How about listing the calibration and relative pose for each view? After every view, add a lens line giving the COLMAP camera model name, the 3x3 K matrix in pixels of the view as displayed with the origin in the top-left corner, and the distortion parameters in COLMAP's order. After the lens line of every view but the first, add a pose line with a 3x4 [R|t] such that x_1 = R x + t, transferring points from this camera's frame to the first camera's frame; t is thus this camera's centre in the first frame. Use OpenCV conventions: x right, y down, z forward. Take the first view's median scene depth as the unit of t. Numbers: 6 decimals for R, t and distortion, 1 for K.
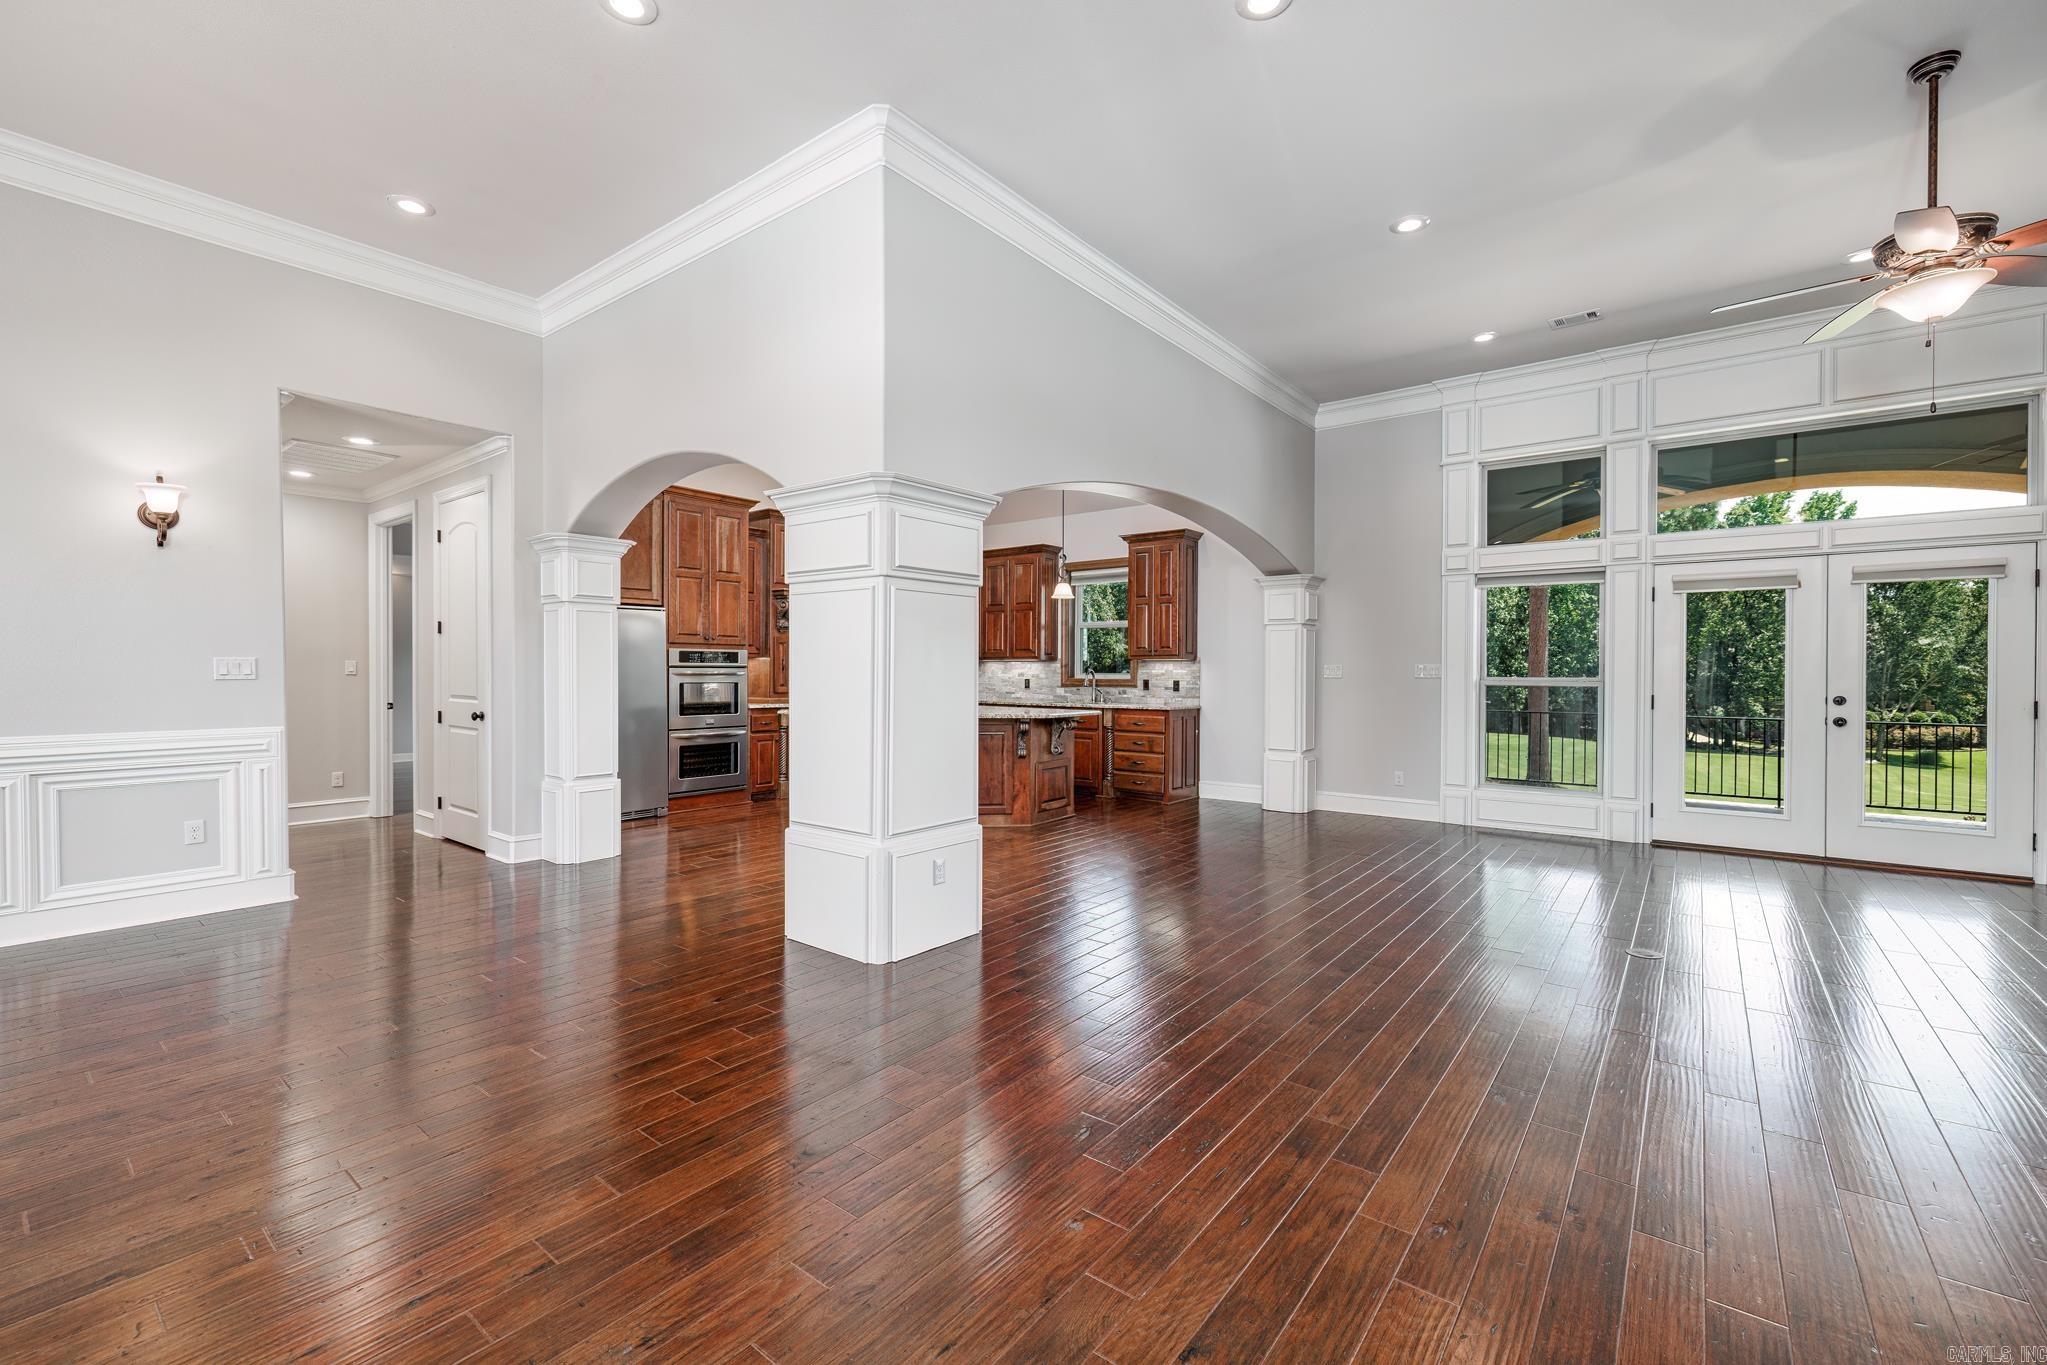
lens RADIAL K [[861.2, 0, 1064.7], [0, 861.2, 682.9], [0, 0, 1]] dist [-0.000769, -0.000075]
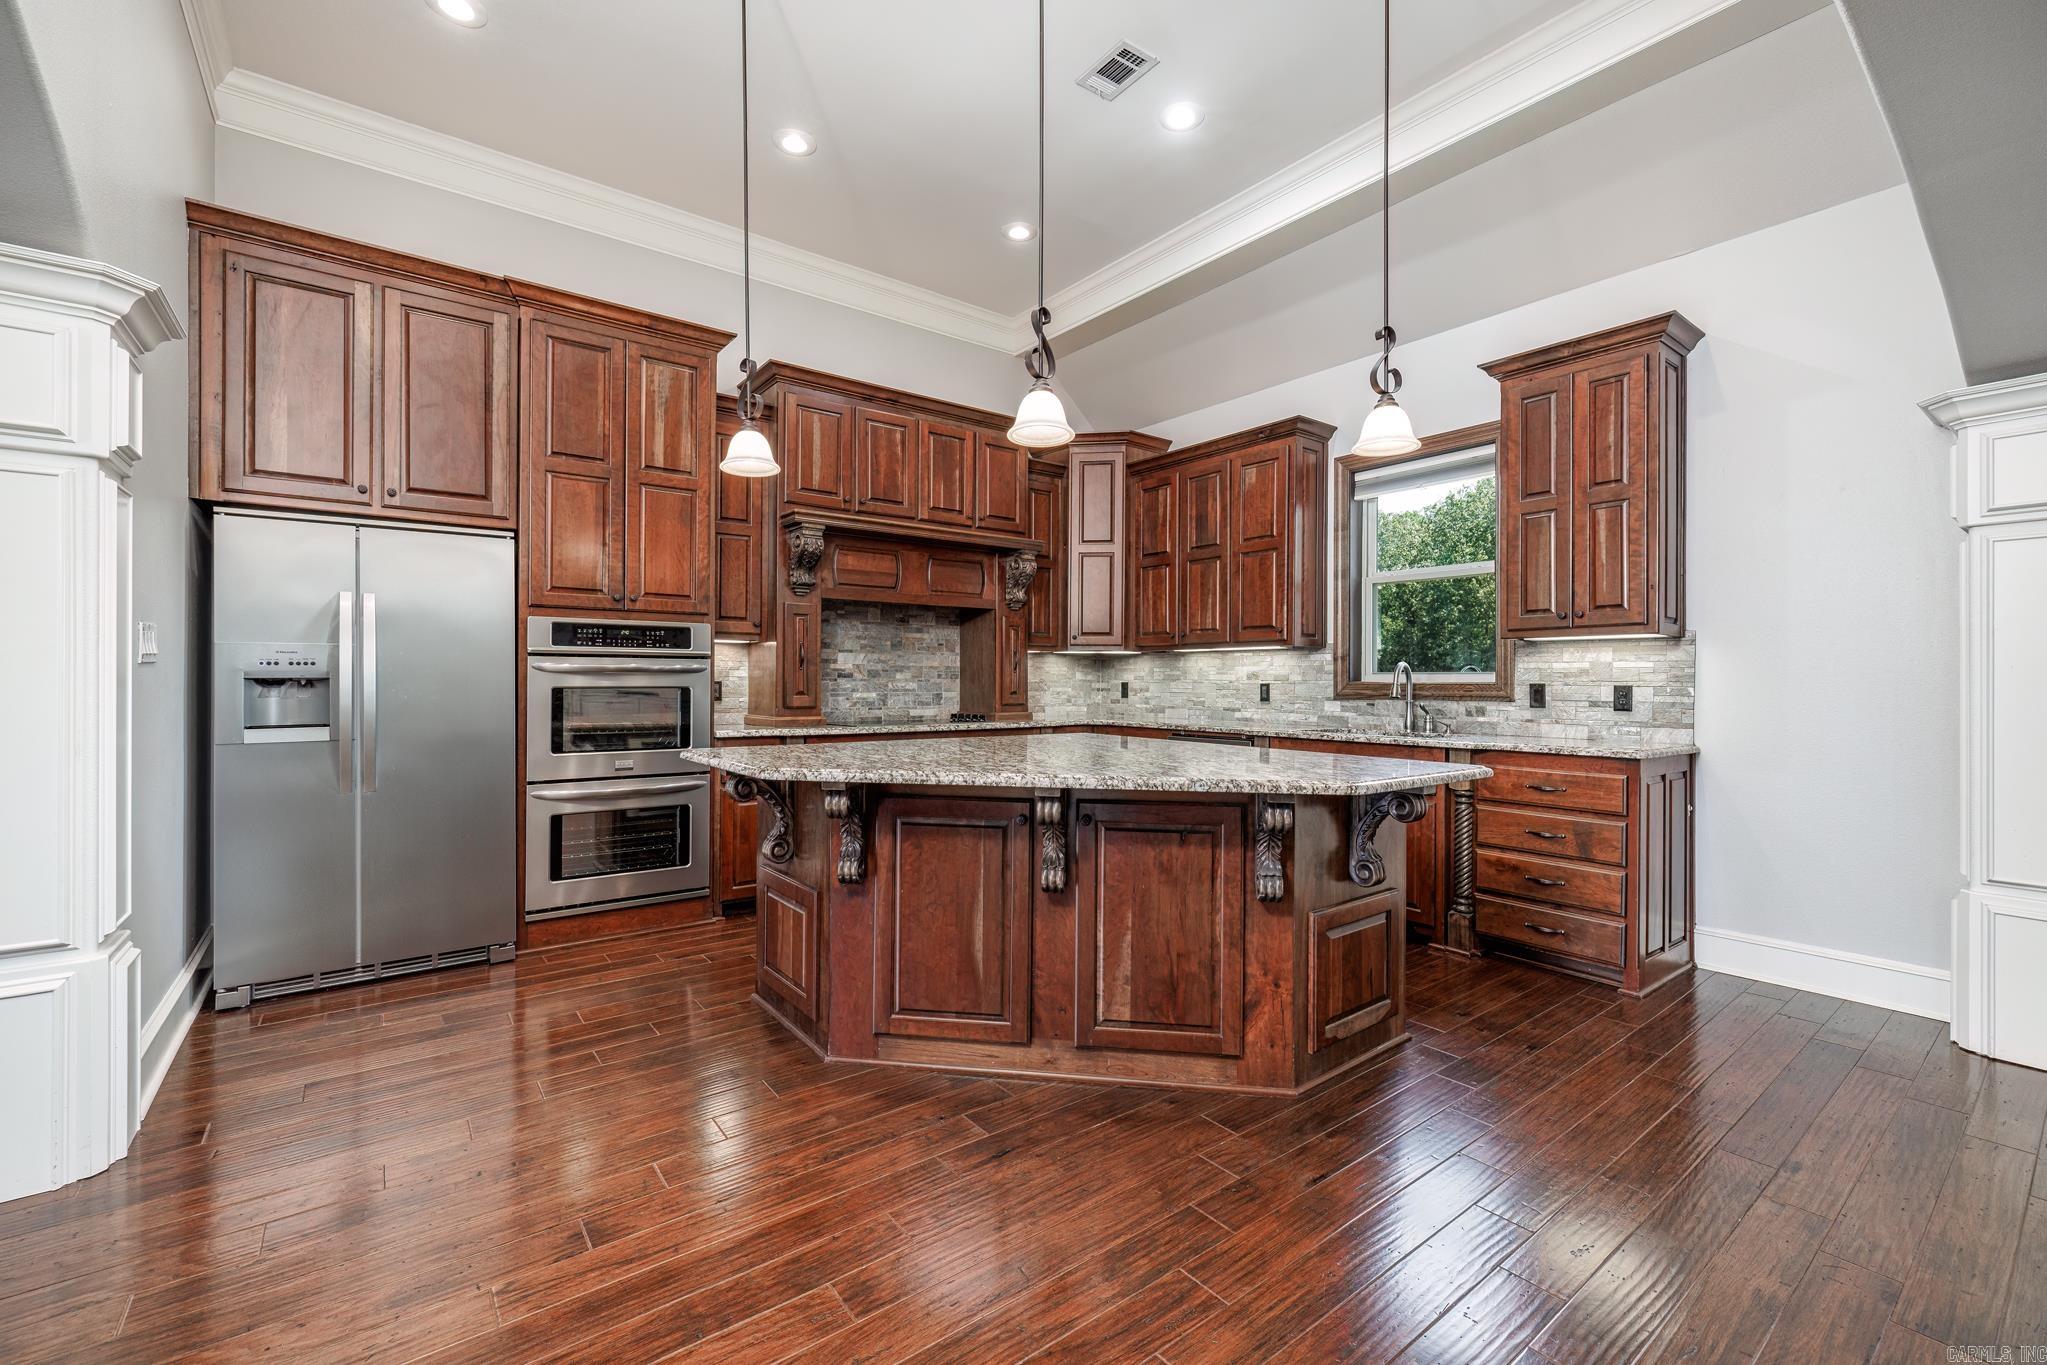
lens RADIAL K [[861.2, 0, 1064.7], [0, 861.2, 682.9], [0, 0, 1]] dist [-0.000769, -0.000075]
pose [[0.968349, 0.000697, -0.249601, -0.034332], [-0.004238, 0.999898, -0.013651, 0.002839], [0.249566, 0.014276, 0.968253, 0.514920]]
